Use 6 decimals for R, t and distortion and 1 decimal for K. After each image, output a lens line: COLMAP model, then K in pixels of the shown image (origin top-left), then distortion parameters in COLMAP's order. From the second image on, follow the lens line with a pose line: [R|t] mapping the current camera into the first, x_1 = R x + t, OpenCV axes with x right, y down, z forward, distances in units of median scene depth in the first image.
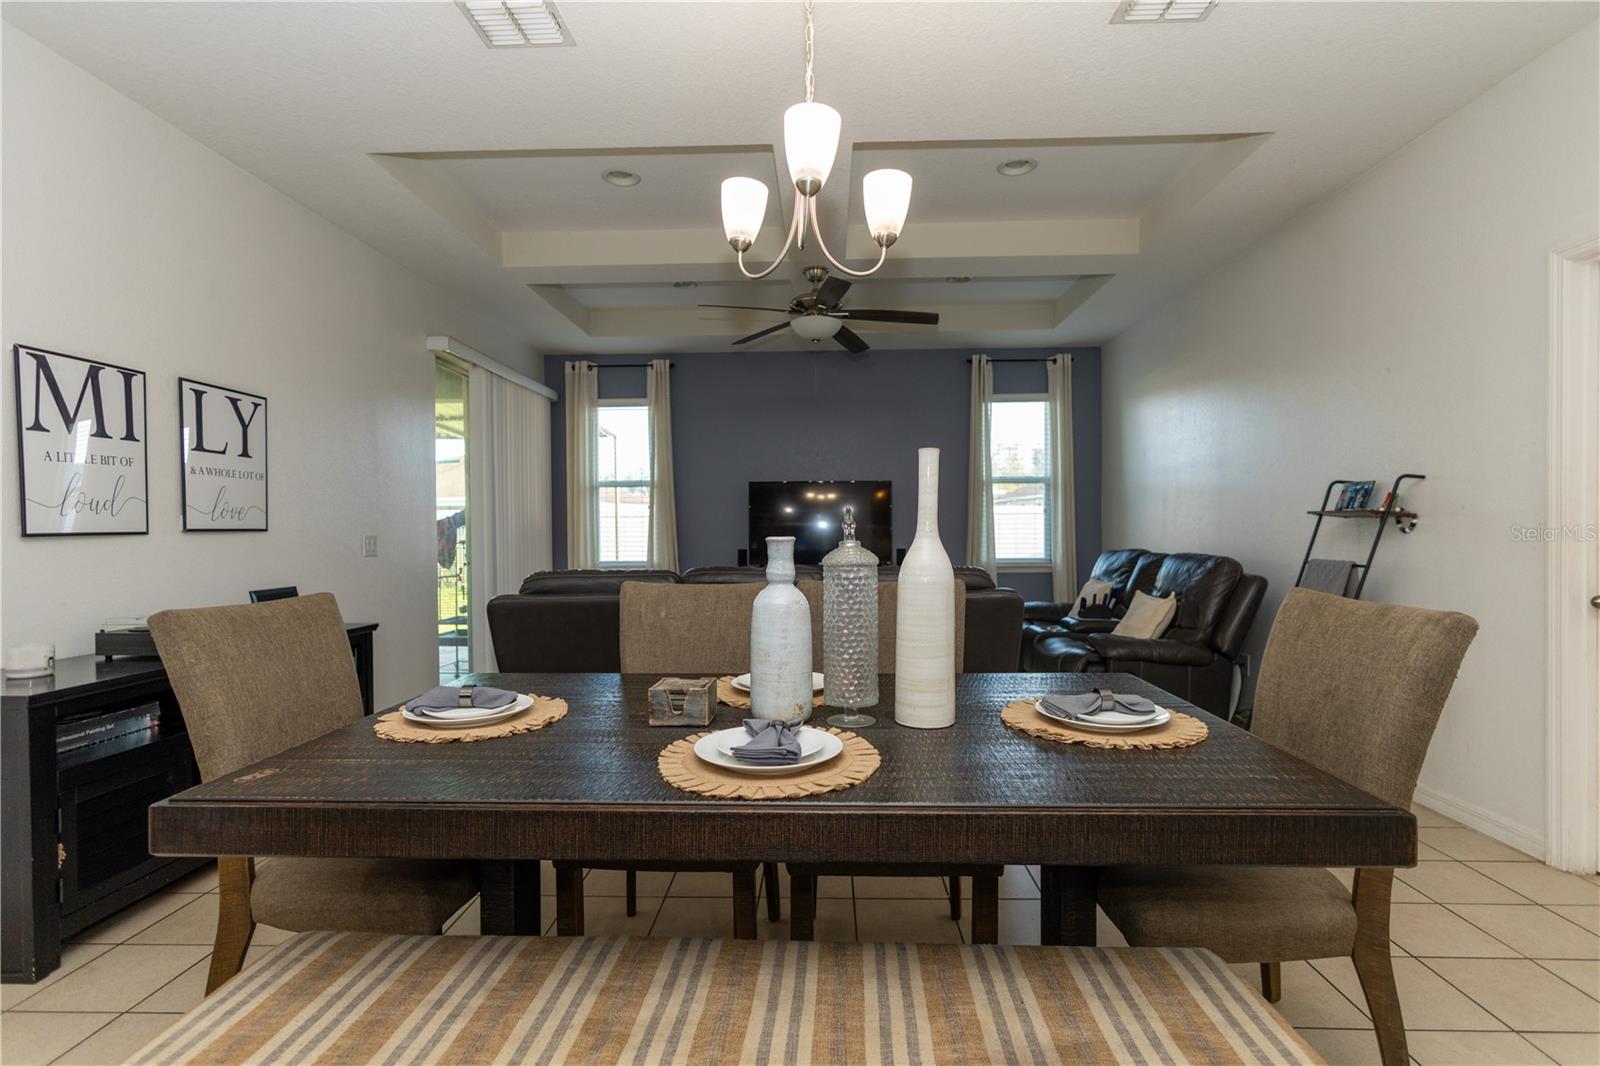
lens RADIAL K [[769.3, 0, 802.2], [0, 769.3, 534.9], [0, 0, 1]] dist [0.003471, 0.000317]
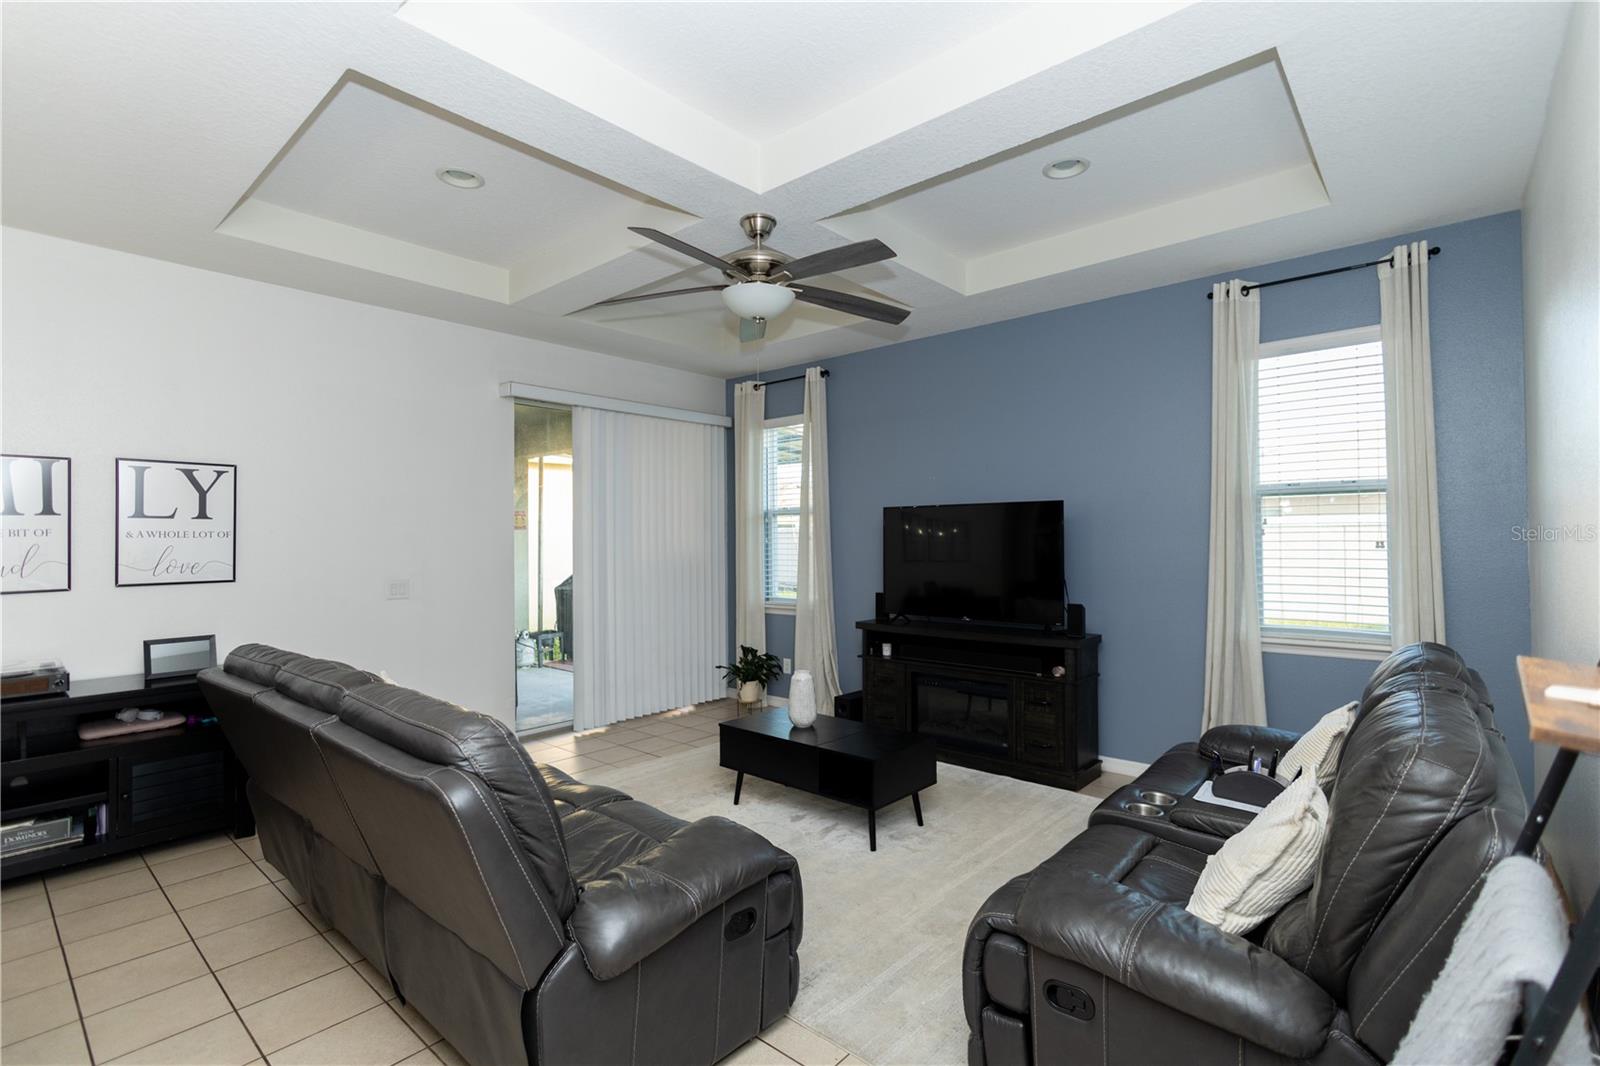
lens RADIAL K [[750.6, 0, 802.3], [0, 750.6, 530.2], [0, 0, 1]] dist [0.001338, 0.000752]
pose [[0.772780, -0.008656, -0.634616, 0.679342], [-0.000694, 0.999895, -0.014484, -0.066844], [0.634674, 0.011634, 0.772692, 0.687758]]
